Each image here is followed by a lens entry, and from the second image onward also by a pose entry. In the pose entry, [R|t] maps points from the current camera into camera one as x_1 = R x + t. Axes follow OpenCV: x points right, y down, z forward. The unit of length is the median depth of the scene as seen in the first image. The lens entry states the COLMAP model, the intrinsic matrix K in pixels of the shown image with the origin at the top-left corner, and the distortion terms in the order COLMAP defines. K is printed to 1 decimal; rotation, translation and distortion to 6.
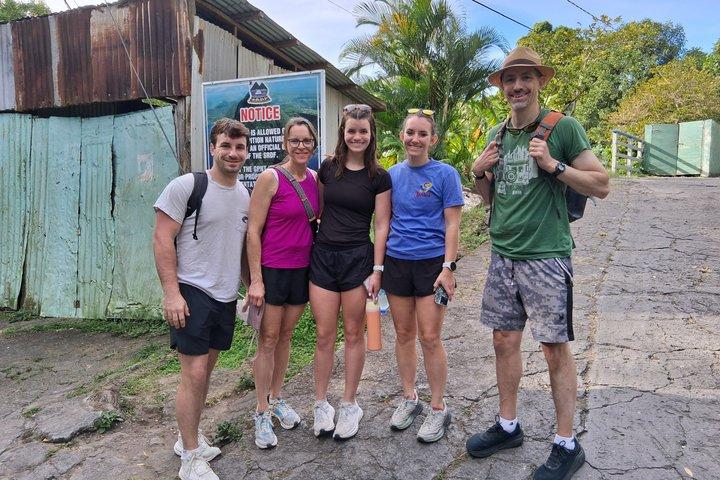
lens RADIAL K [[549.8, 0, 370.6], [0, 549.8, 240.7], [0, 0, 1]] dist [0.053409, -0.098313]
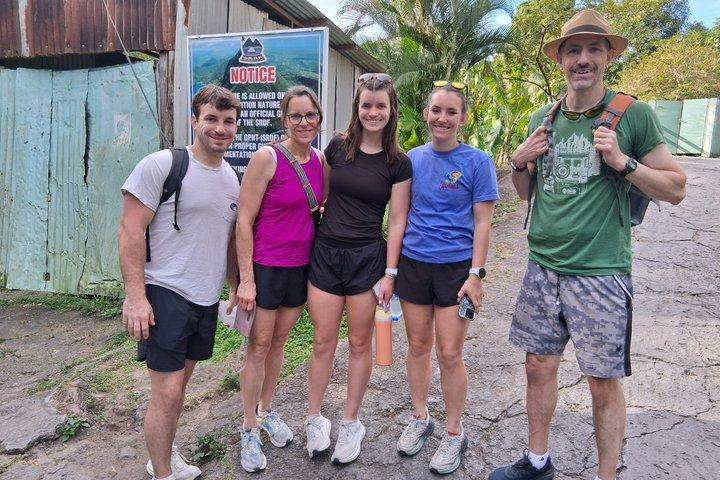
lens RADIAL K [[549.8, 0, 370.6], [0, 549.8, 240.7], [0, 0, 1]] dist [0.053409, -0.098313]
pose [[0.999032, 0.035706, 0.025673, -0.025402], [-0.037300, 0.997218, 0.064533, -0.029476], [-0.023298, -0.065428, 0.997585, 0.096328]]
